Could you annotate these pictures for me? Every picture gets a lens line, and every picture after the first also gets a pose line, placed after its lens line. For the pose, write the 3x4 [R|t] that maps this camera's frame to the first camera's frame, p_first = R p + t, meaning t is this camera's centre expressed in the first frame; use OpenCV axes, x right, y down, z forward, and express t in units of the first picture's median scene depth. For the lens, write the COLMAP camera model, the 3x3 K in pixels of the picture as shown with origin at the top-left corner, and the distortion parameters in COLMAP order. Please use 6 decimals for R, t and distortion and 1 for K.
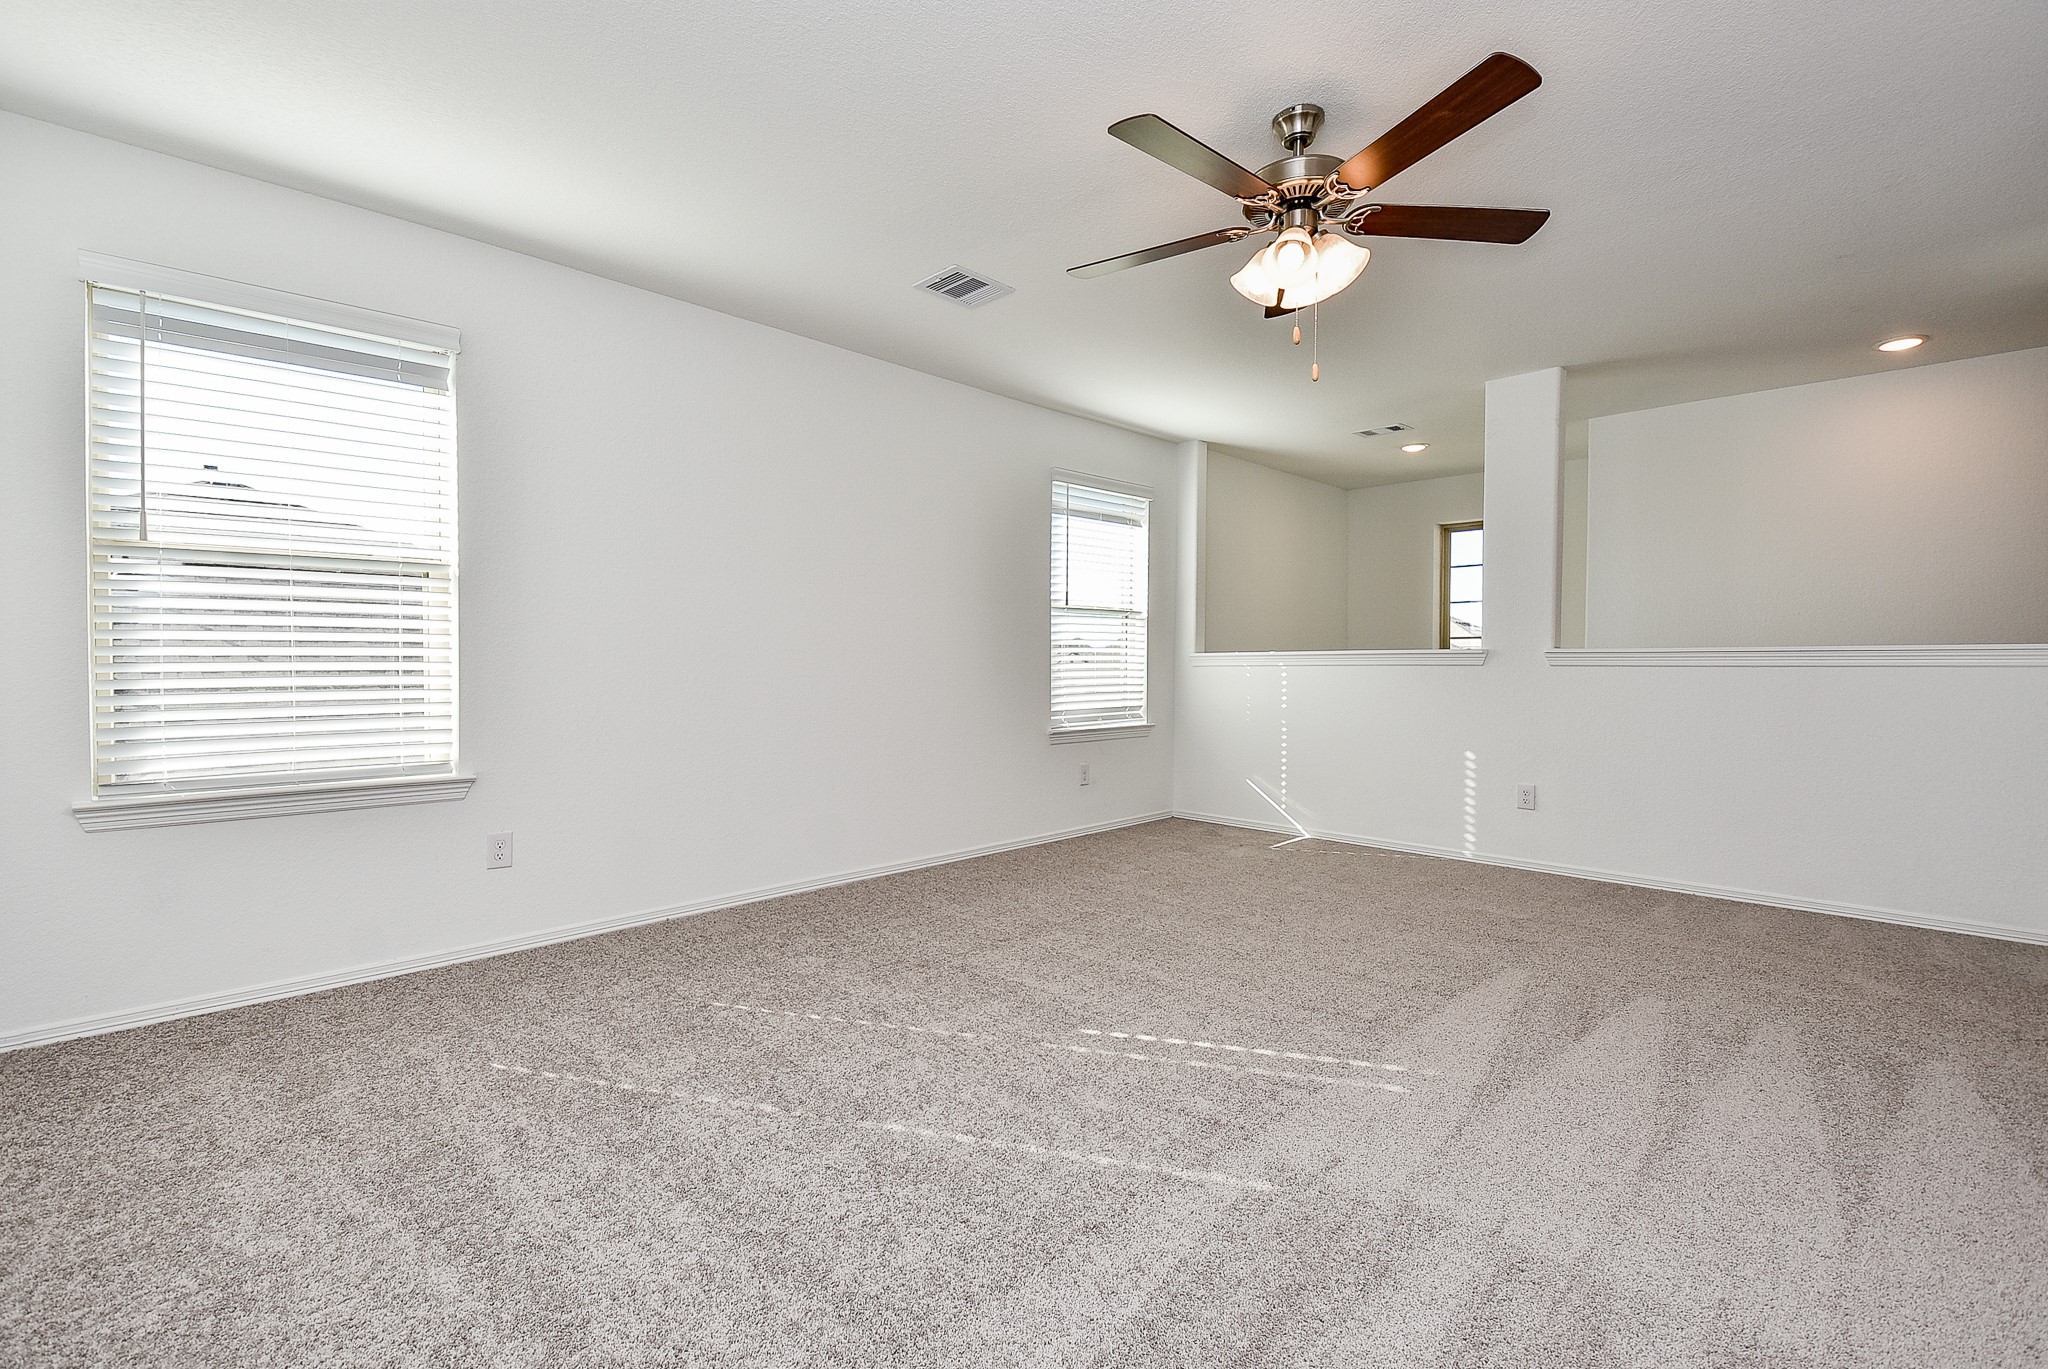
lens RADIAL K [[911.6, 0, 1026.7], [0, 911.6, 678.5], [0, 0, 1]] dist [-0.016694, -0.000862]
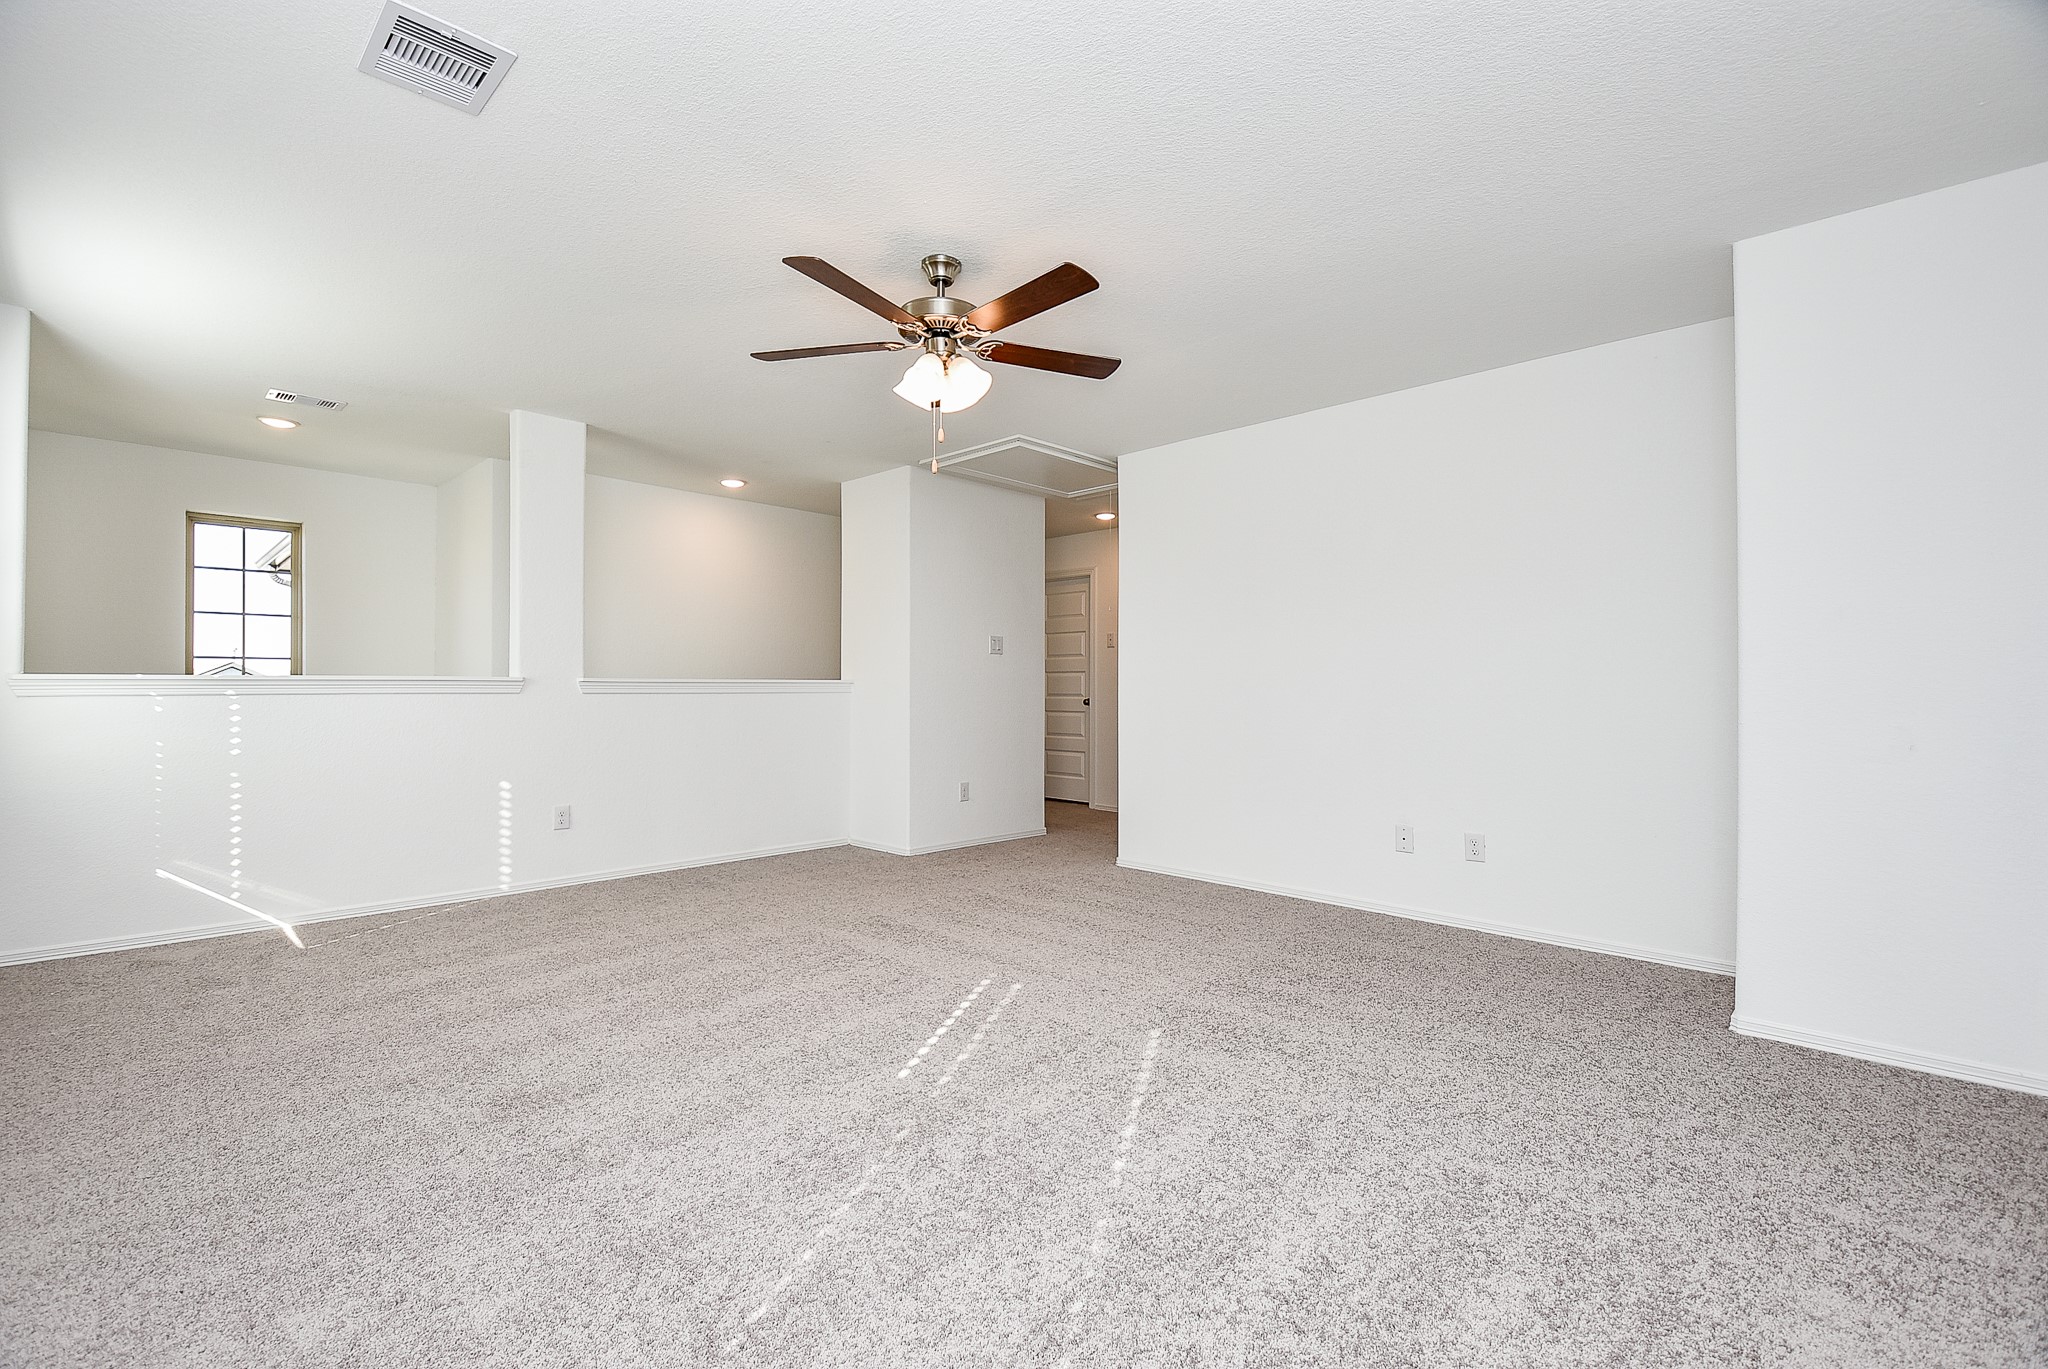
lens RADIAL K [[911.6, 0, 1028.0], [0, 911.6, 684.3], [0, 0, 1]] dist [-0.016694, -0.000862]
pose [[-0.052840, 0.002728, 0.998599, -0.515393], [0.014512, 0.999893, -0.001964, -0.014310], [-0.998498, 0.014388, -0.052874, 0.487247]]
